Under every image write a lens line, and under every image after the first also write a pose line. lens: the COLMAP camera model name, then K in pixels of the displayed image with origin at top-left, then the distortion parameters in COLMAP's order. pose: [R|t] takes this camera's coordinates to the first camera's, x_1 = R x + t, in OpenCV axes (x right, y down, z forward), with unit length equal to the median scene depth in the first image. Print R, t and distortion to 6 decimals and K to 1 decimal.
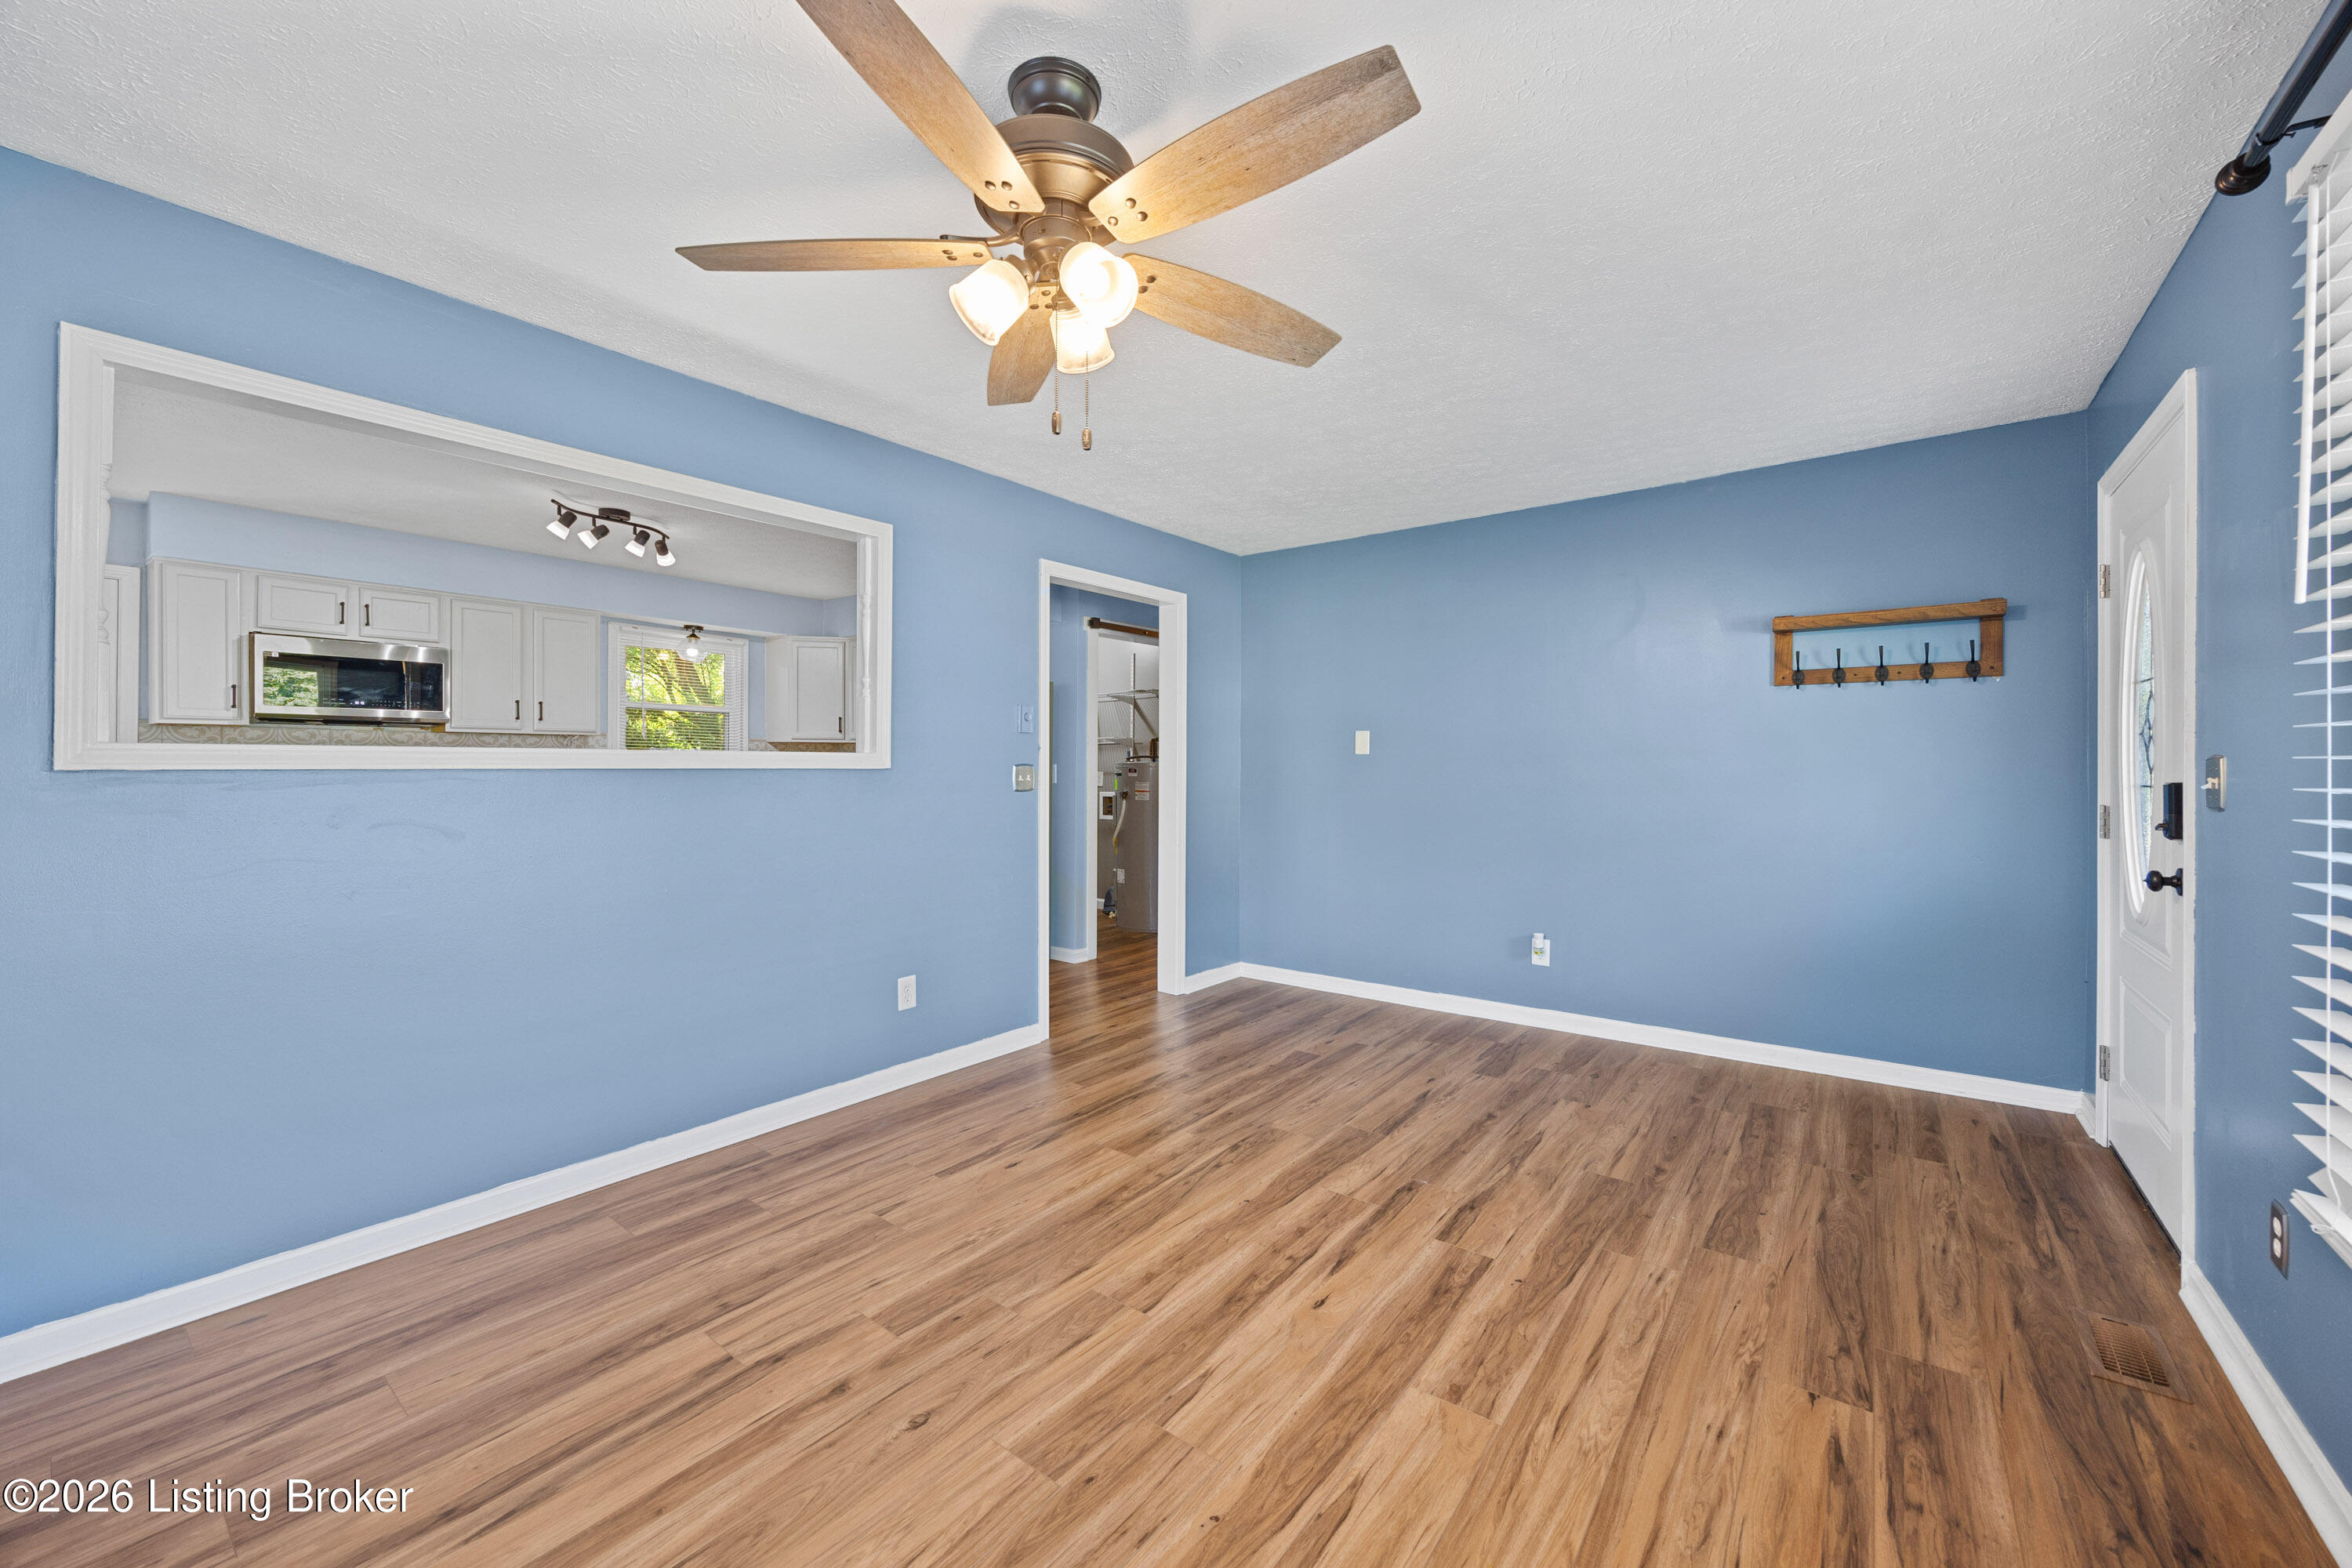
lens RADIAL K [[901.1, 0, 1179.6], [0, 901.1, 763.8], [0, 0, 1]] dist [-0.003018, 0.000217]
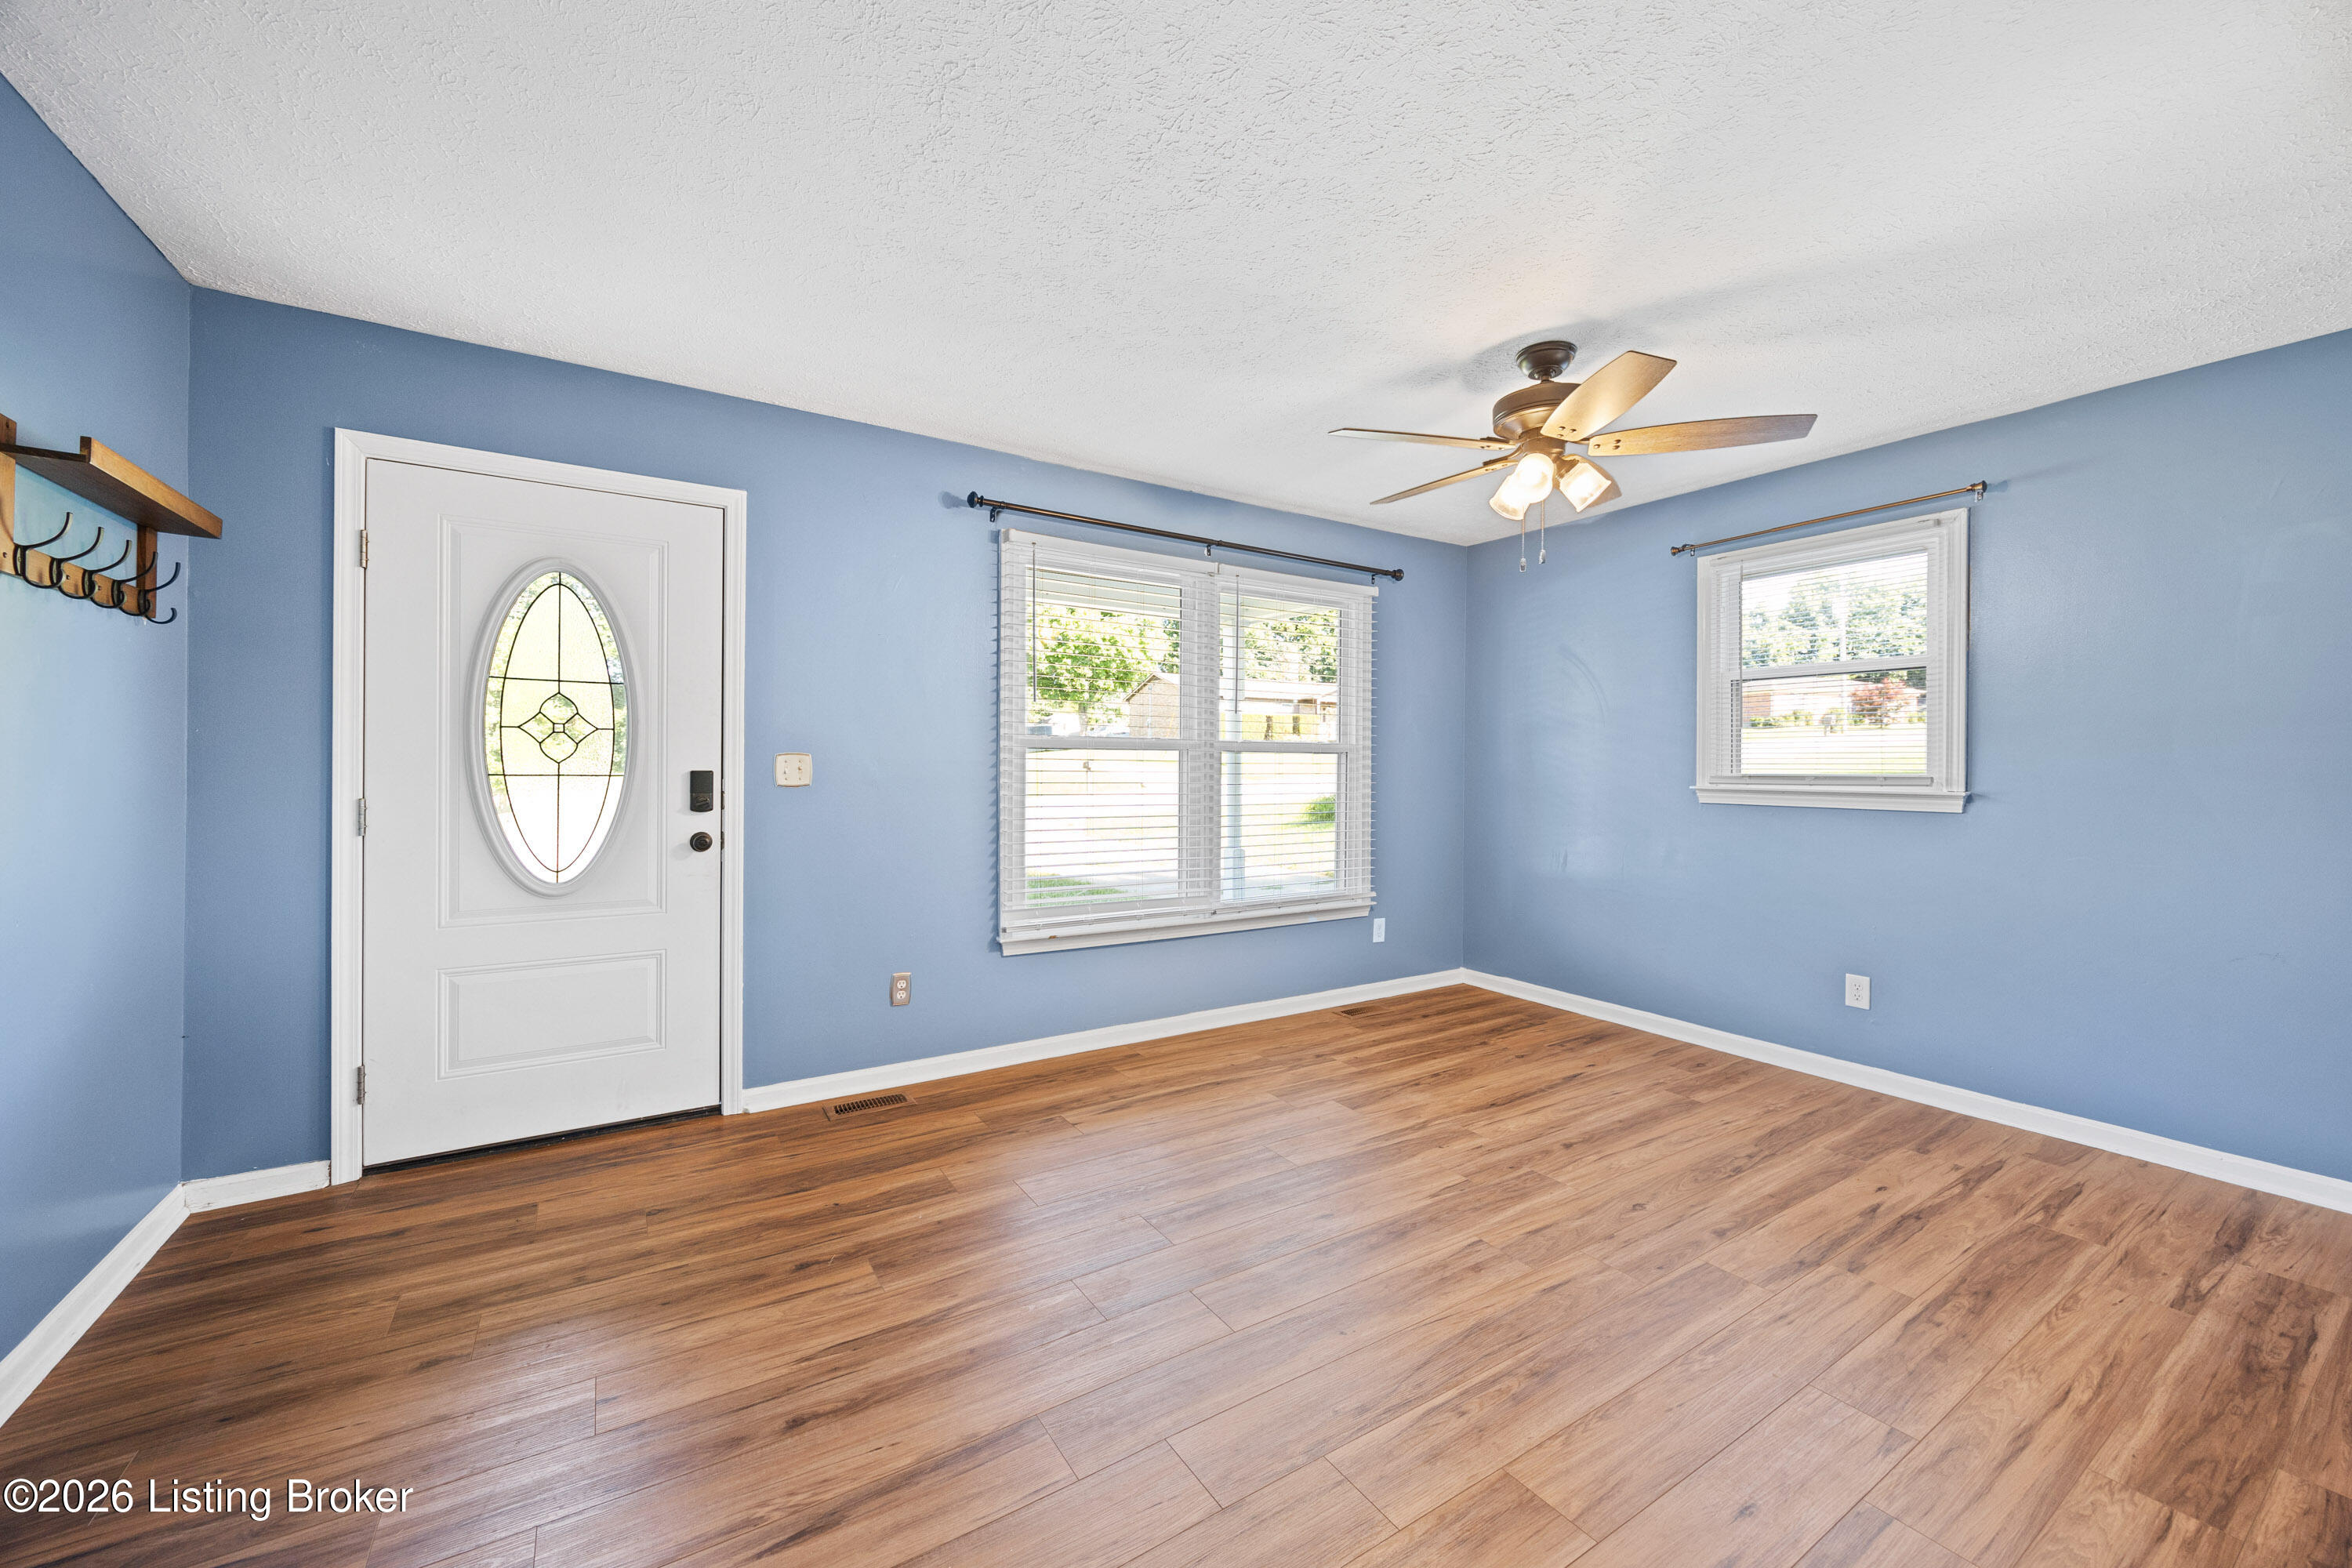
lens RADIAL K [[901.1, 0, 1189.3], [0, 901.1, 766.7], [0, 0, 1]] dist [-0.003018, 0.000217]
pose [[-0.942783, -0.009824, 0.333263, -0.062899], [-0.010109, 0.999949, 0.000881, 0.008222], [-0.333255, -0.002538, -0.942833, 2.137630]]
